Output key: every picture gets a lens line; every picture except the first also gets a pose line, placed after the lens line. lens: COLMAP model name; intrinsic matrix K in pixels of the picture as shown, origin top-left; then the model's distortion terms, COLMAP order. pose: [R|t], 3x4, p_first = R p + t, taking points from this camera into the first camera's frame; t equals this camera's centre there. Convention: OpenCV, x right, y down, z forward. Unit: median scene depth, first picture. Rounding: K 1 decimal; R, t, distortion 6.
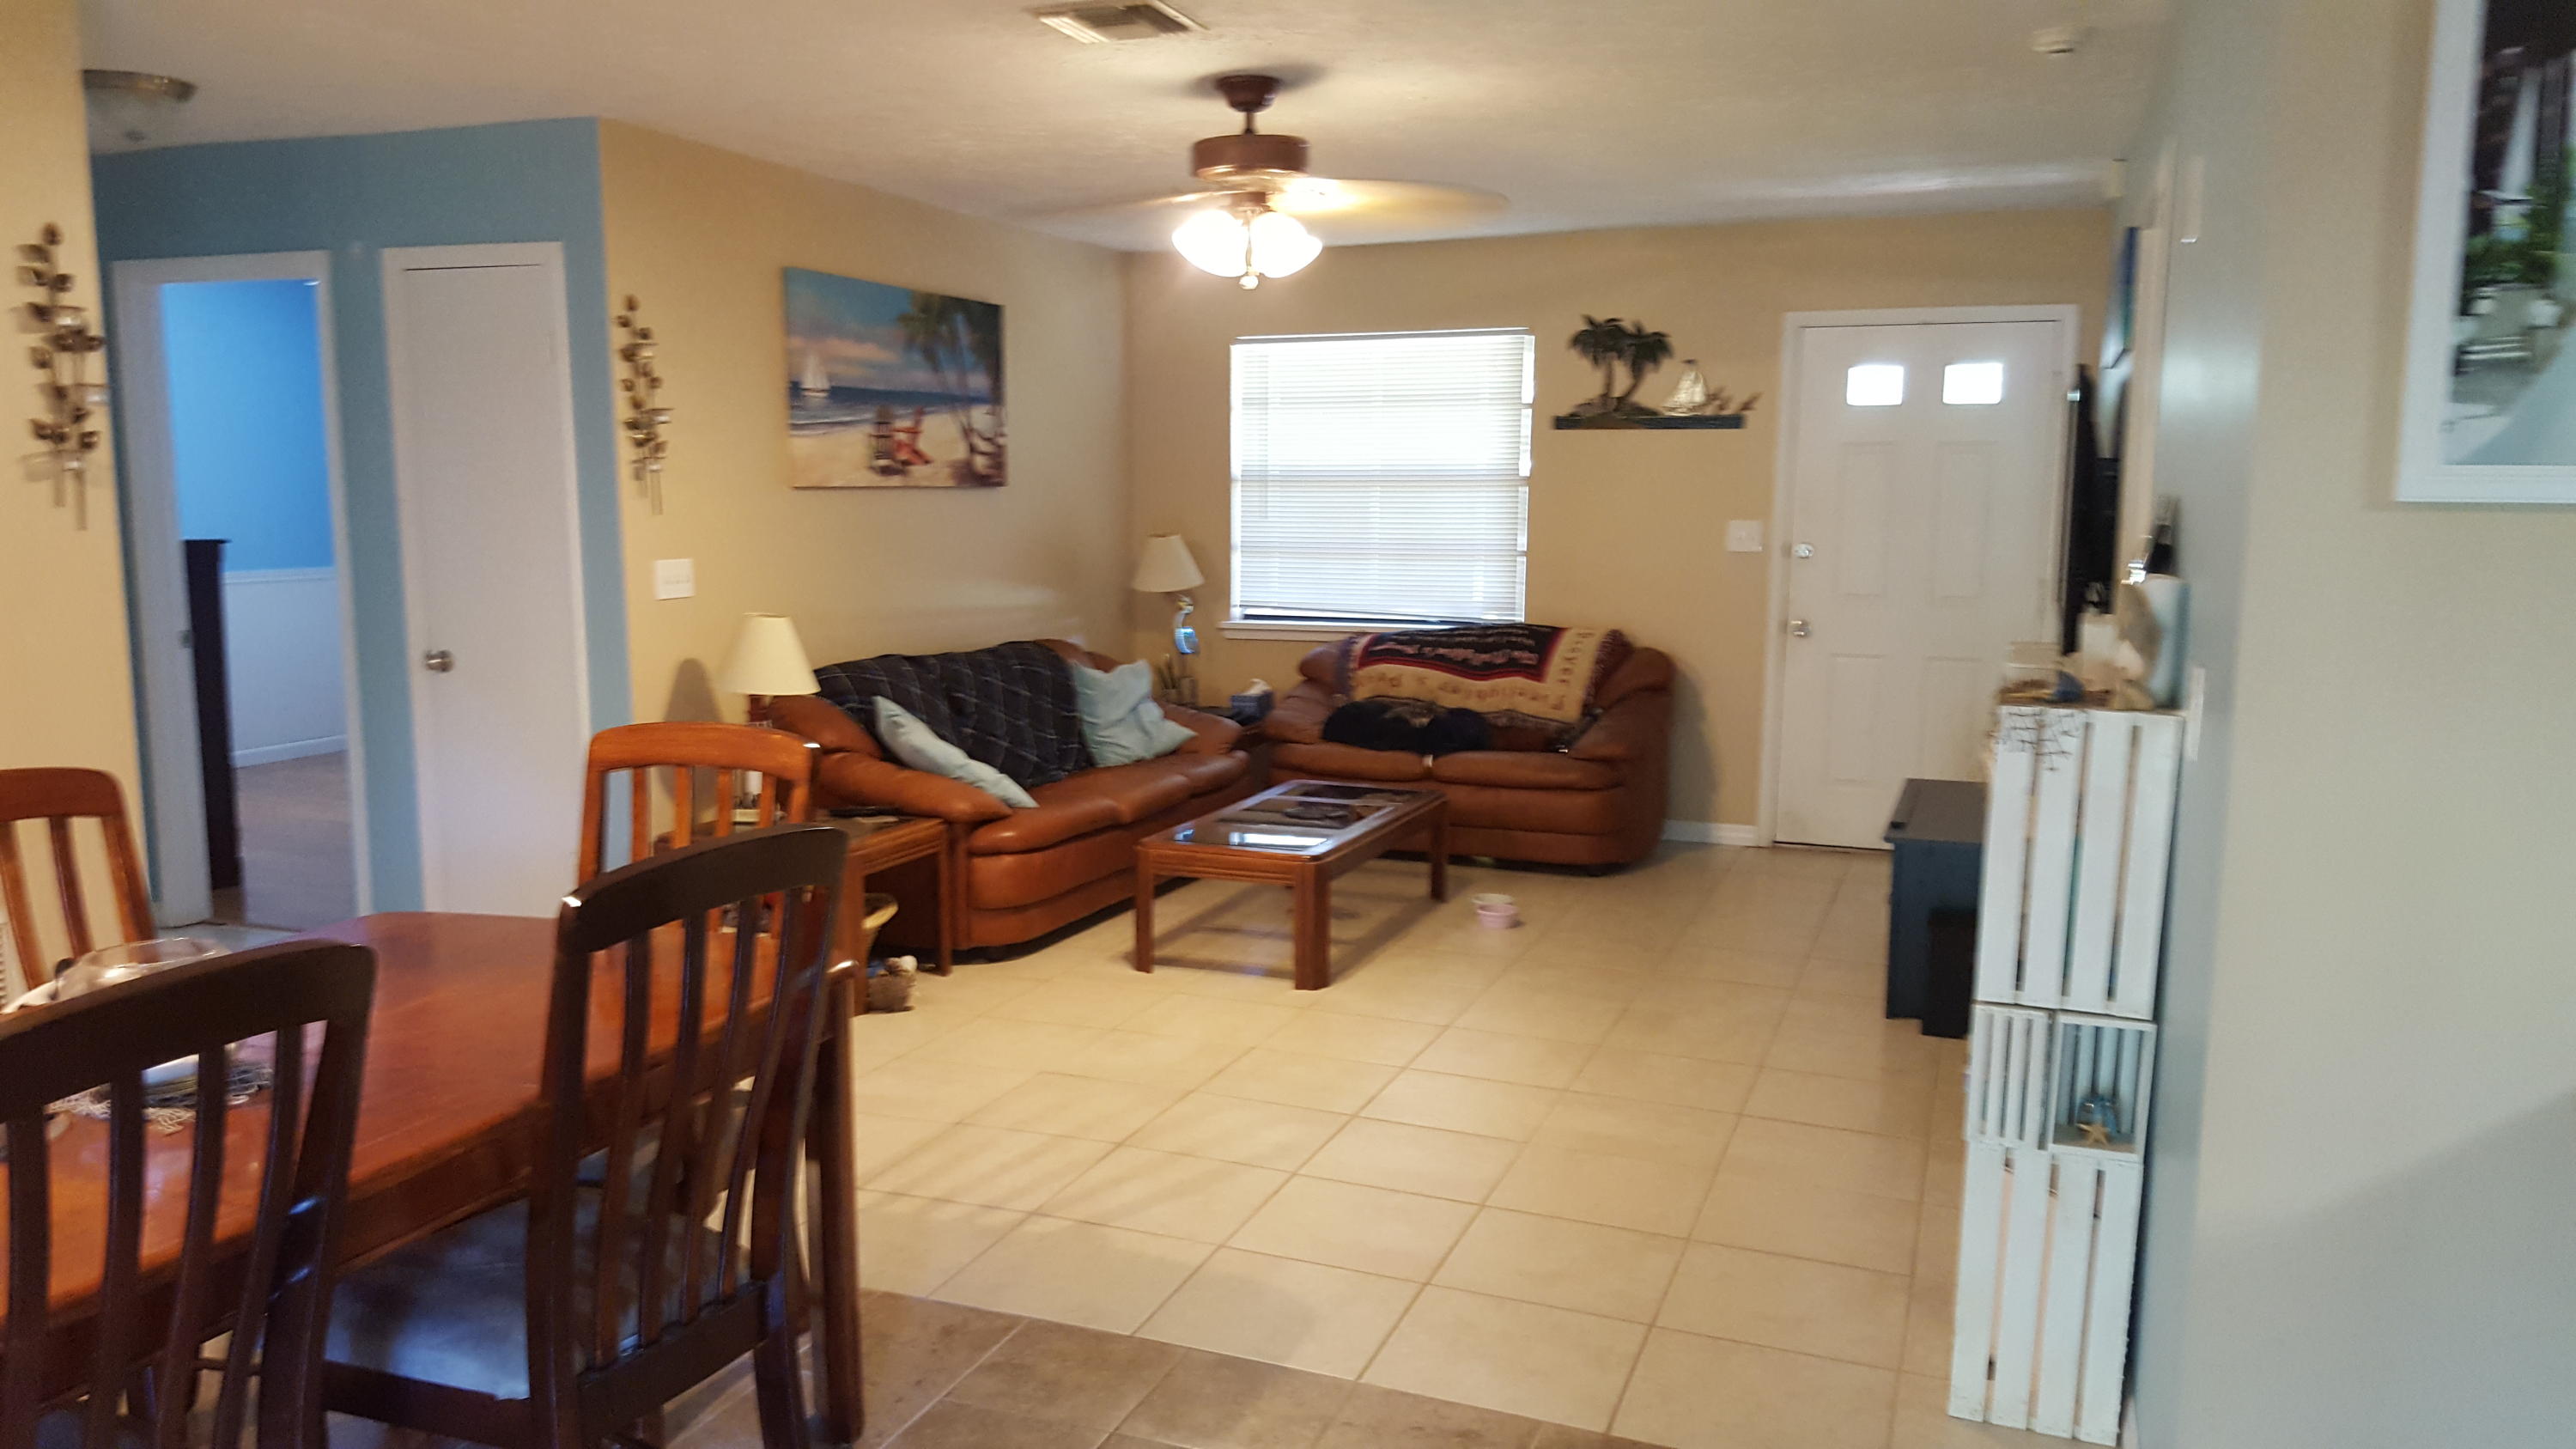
lens RADIAL K [[1916.7, 0, 1295.8], [0, 1916.7, 785.8], [0, 0, 1]] dist [0.140724, -0.253151]
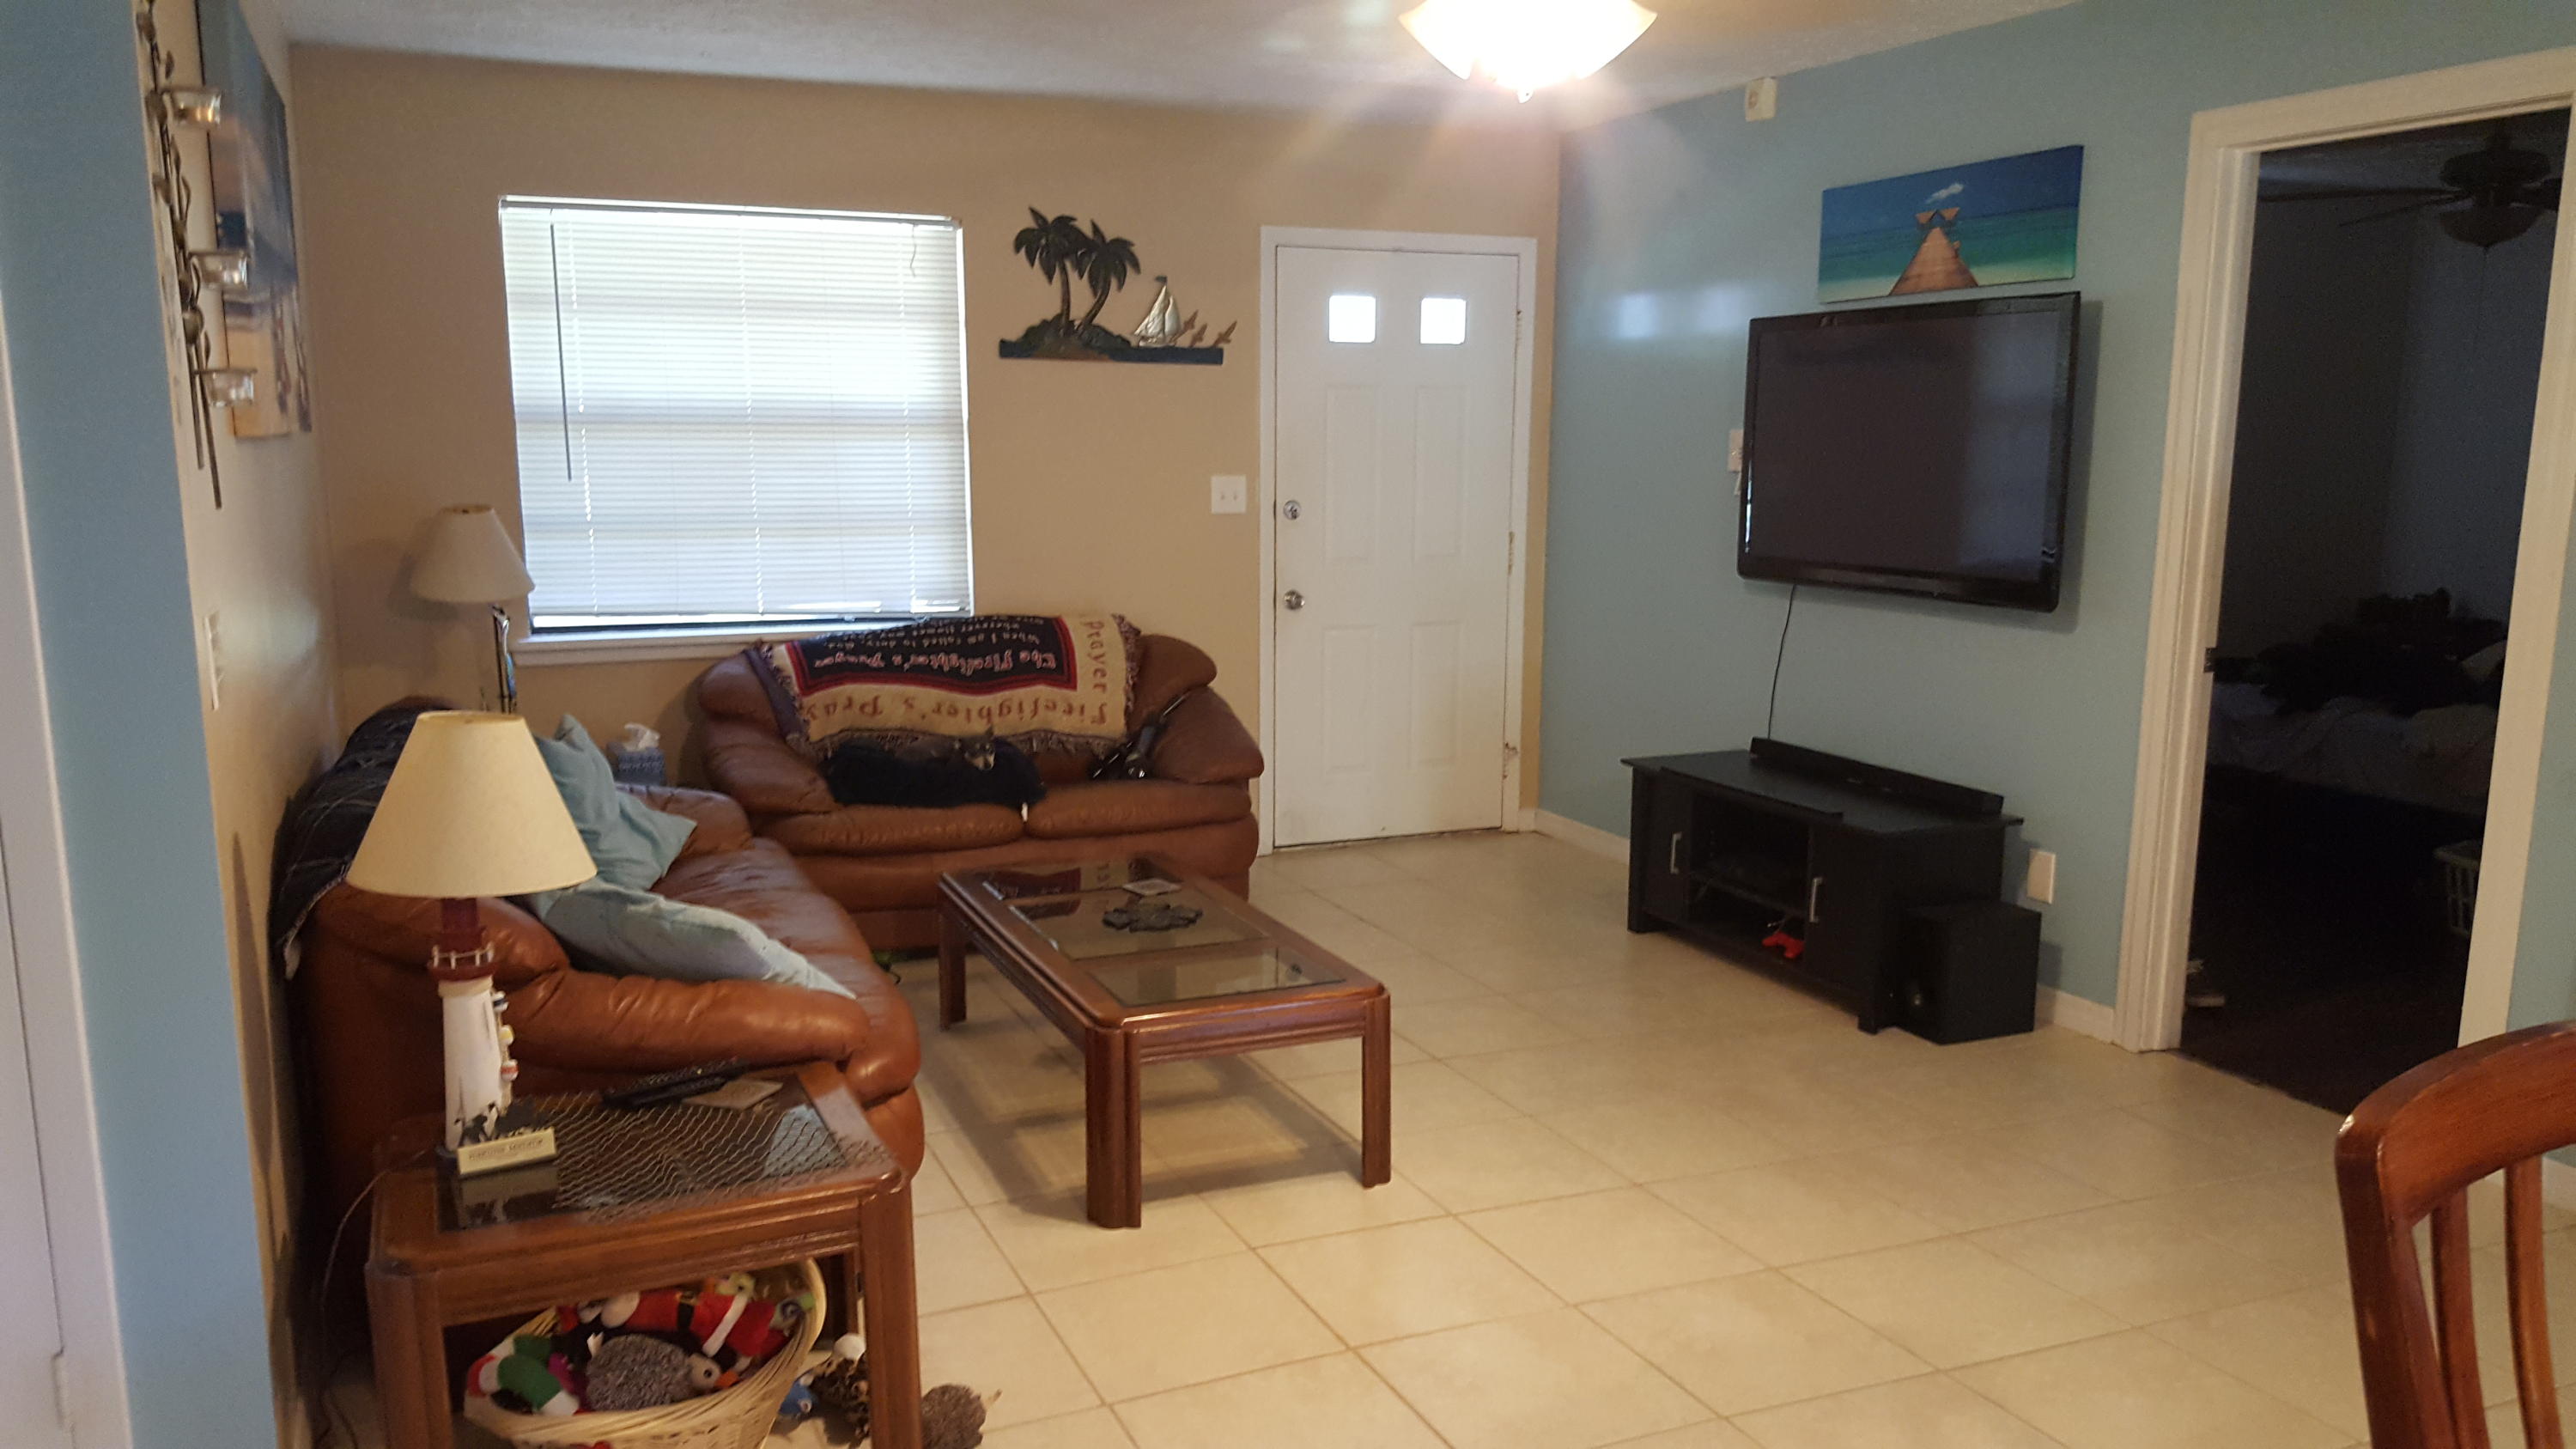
lens RADIAL K [[1916.7, 0, 1295.8], [0, 1916.7, 785.8], [0, 0, 1]] dist [0.140724, -0.253151]
pose [[0.702512, -0.132925, 0.699148, -0.345940], [0.112211, 0.990803, 0.075624, -0.062860], [-0.702770, 0.025325, 0.710966, 0.385649]]
